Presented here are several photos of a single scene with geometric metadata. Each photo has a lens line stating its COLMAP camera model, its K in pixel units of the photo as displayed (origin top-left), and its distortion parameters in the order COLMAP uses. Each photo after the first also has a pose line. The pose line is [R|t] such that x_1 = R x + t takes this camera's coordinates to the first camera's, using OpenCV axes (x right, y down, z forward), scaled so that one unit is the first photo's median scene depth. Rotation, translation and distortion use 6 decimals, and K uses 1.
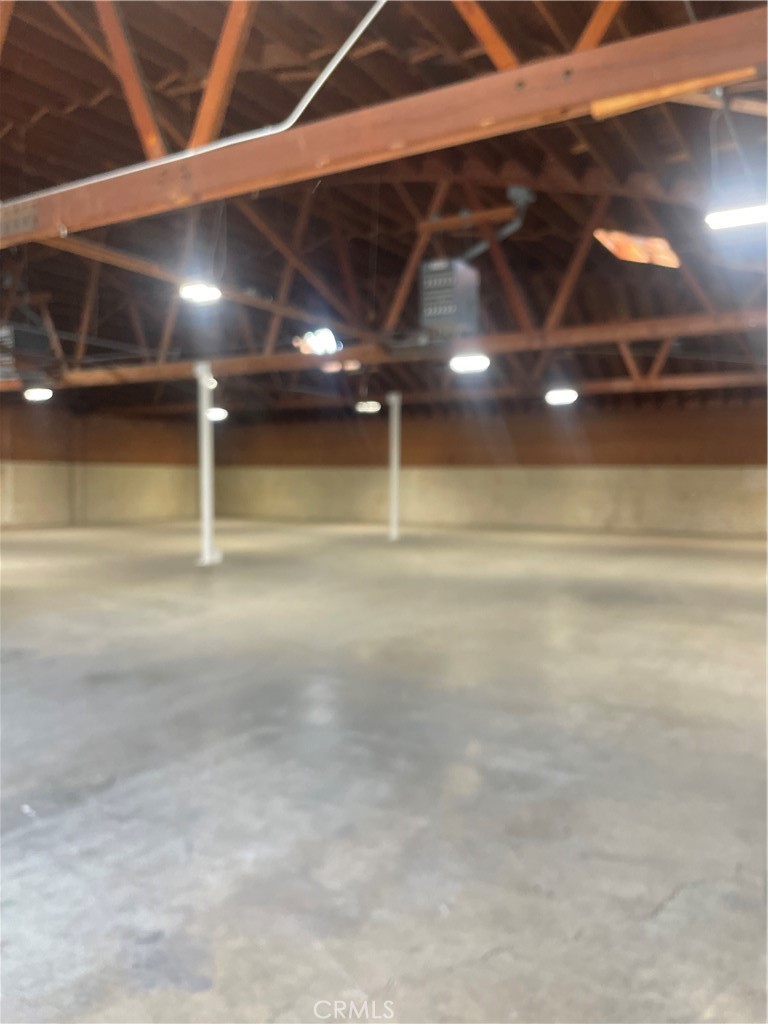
lens RADIAL K [[785.6, 0, 405.4], [0, 785.6, 518.2], [0, 0, 1]] dist [0.059936, -0.110970]
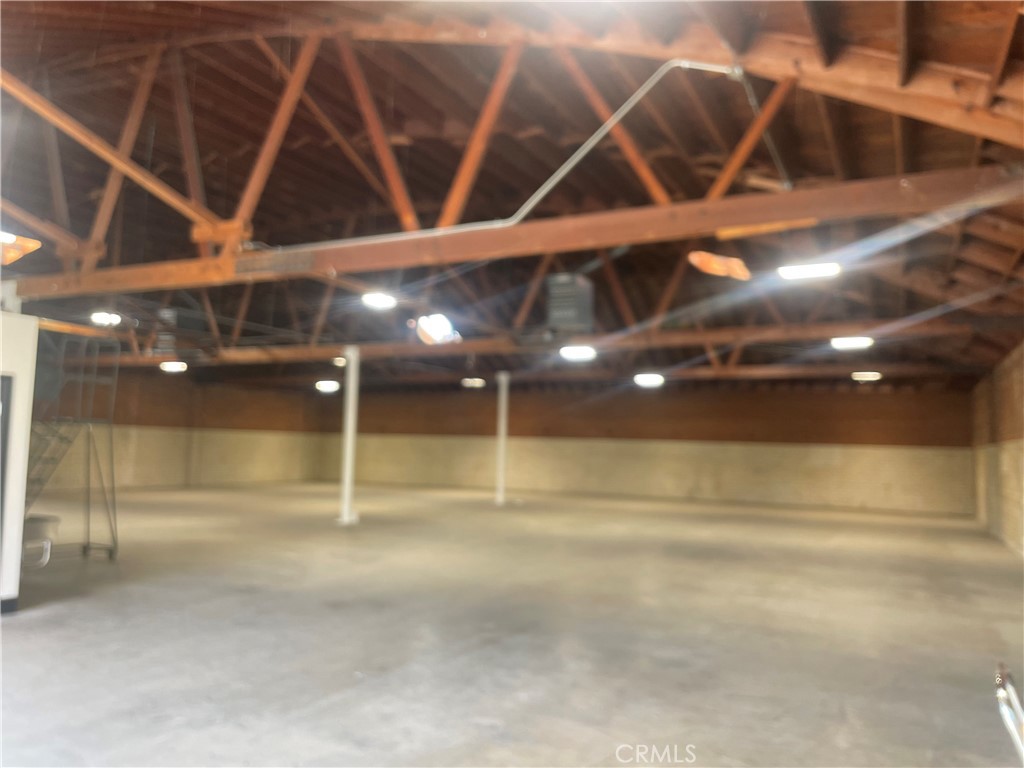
lens RADIAL K [[784.9, 0, 522.4], [0, 784.9, 383.3], [0, 0, 1]] dist [0.080889, -0.137937]
pose [[0.998044, 0.024252, 0.057613, -0.065216], [-0.016559, 0.991318, -0.130436, 0.002326], [-0.060277, 0.129227, 0.989781, -0.141654]]
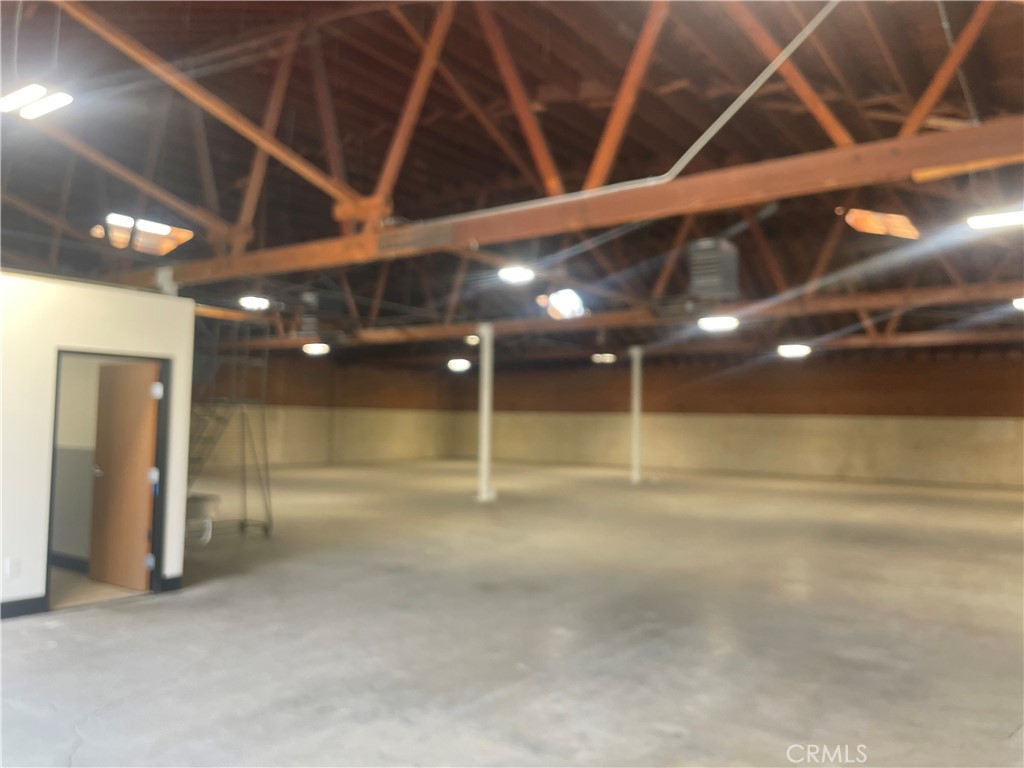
lens RADIAL K [[785.6, 0, 524.5], [0, 785.6, 376.4], [0, 0, 1]] dist [0.059936, -0.110970]
pose [[0.995518, 0.005040, -0.094437, -0.083039], [-0.015228, 0.994092, -0.107470, 0.000813], [0.093337, 0.108427, 0.989713, -0.110661]]
